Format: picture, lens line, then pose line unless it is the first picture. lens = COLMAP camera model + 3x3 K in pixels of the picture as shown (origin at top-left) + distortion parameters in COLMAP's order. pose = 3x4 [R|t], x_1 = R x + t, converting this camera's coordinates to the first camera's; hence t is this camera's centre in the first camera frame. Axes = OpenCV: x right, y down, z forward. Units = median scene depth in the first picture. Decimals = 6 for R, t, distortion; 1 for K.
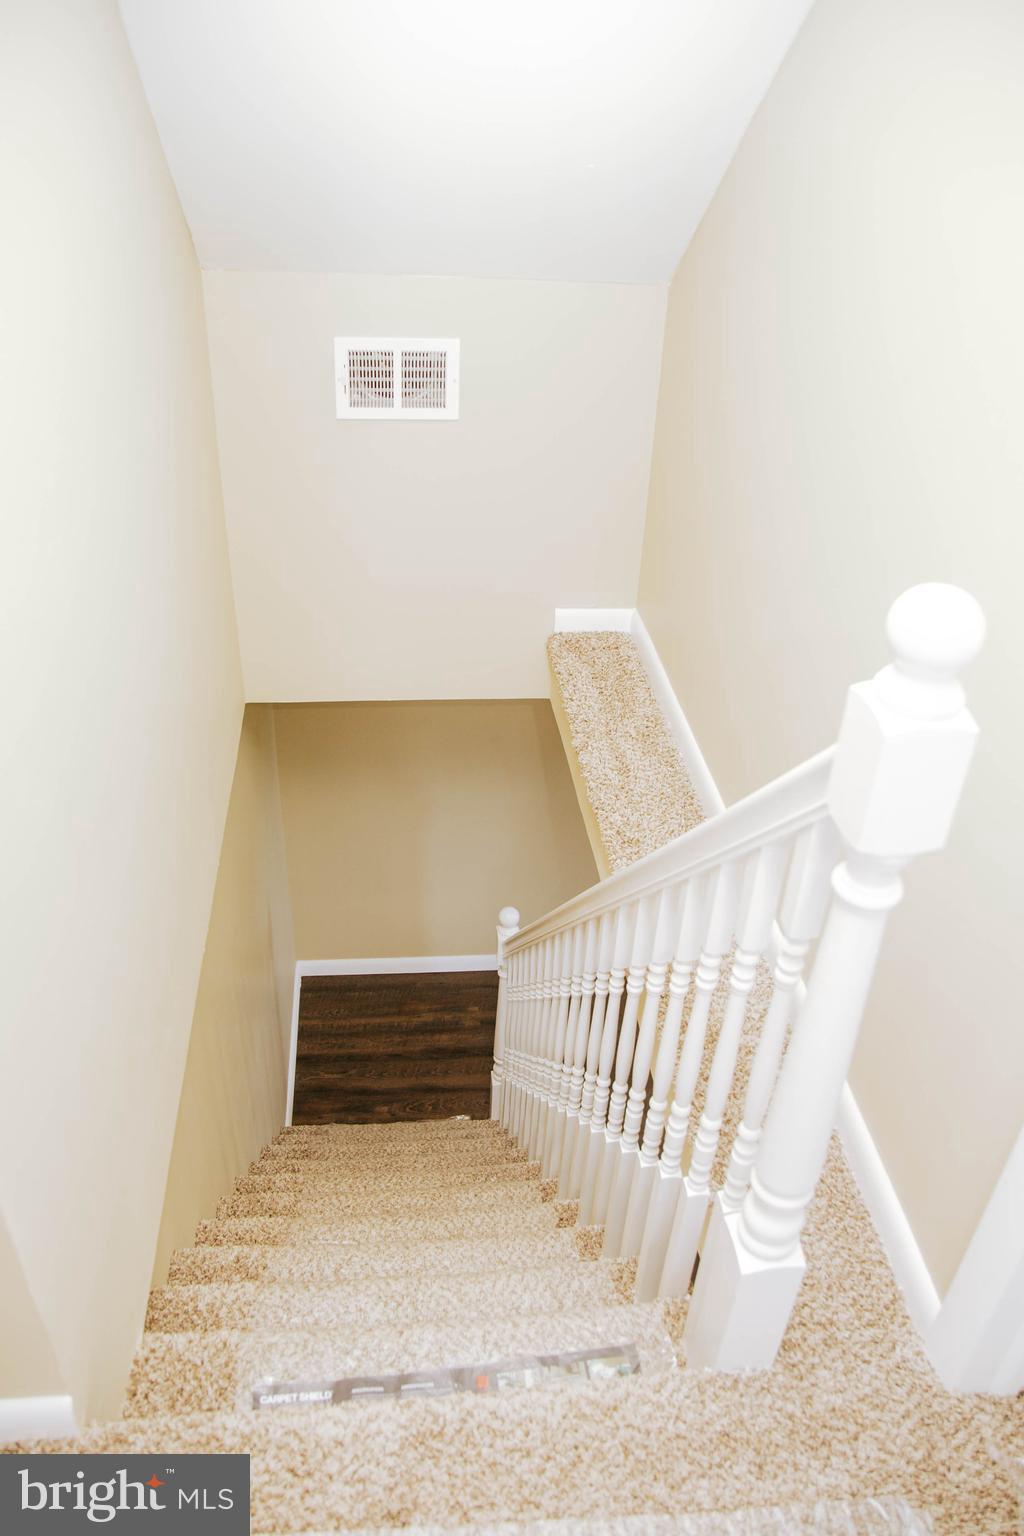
lens RADIAL K [[1112.8, 0, 512.6], [0, 1112.8, 789.0], [0, 0, 1]] dist [-0.121533, 0.082356]
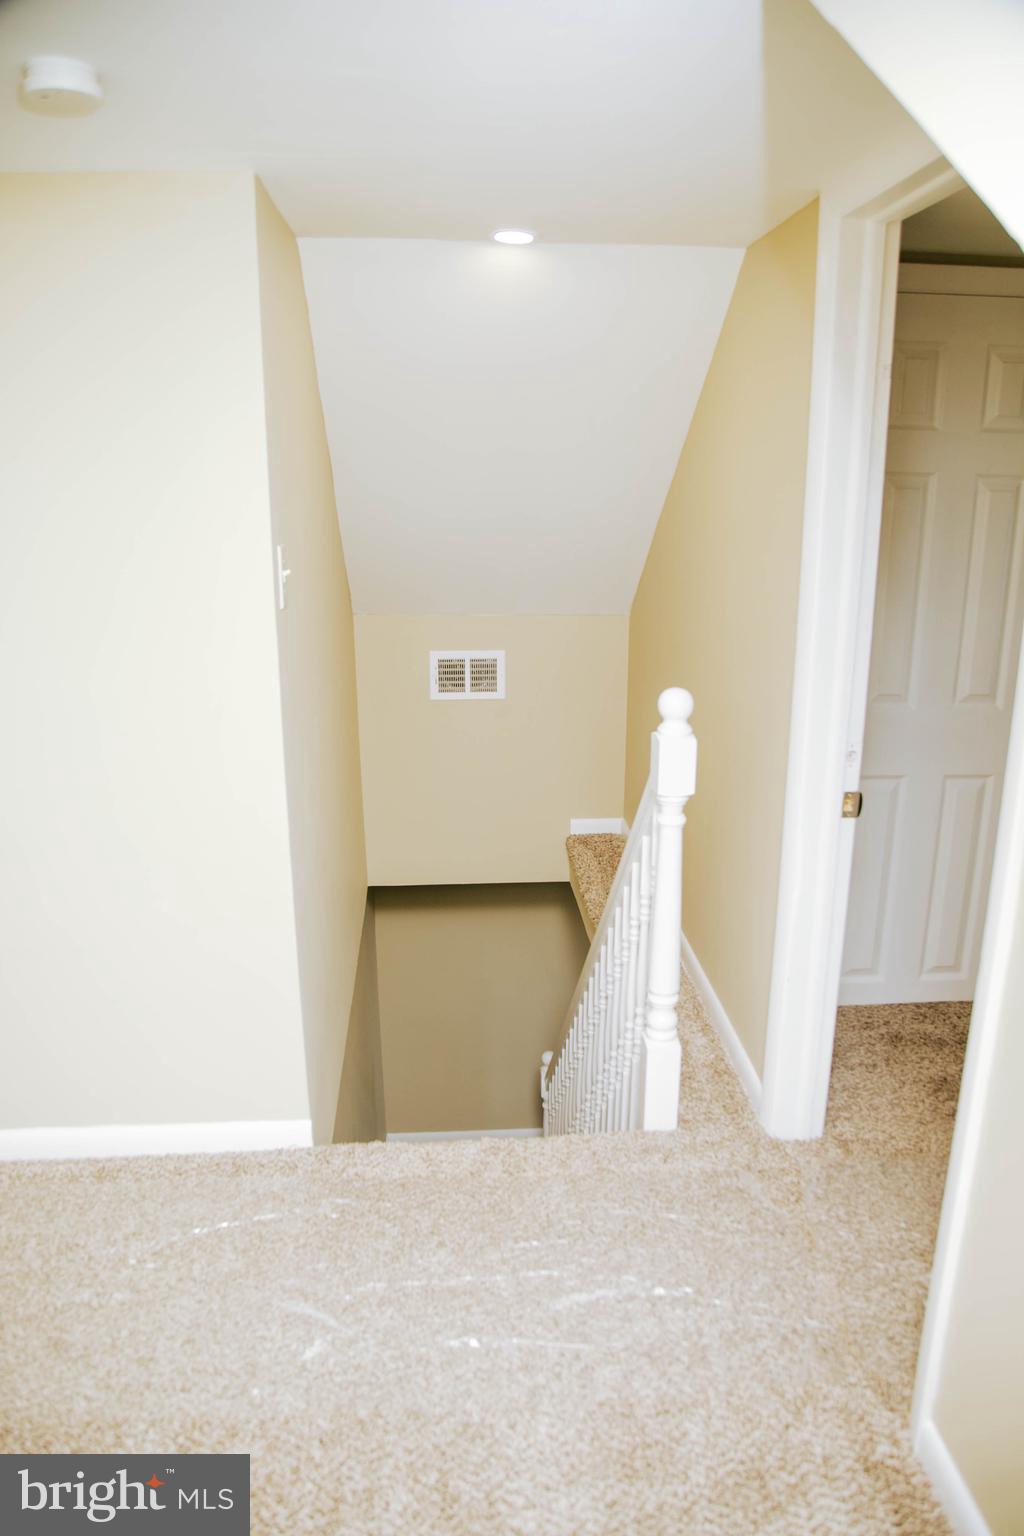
lens RADIAL K [[1112.8, 0, 512.6], [0, 1112.8, 789.0], [0, 0, 1]] dist [-0.121533, 0.082356]
pose [[0.998548, -0.029375, -0.045148, 0.032962], [0.014080, 0.951406, -0.307617, 0.301477], [0.051990, 0.306534, 0.950439, -0.530425]]
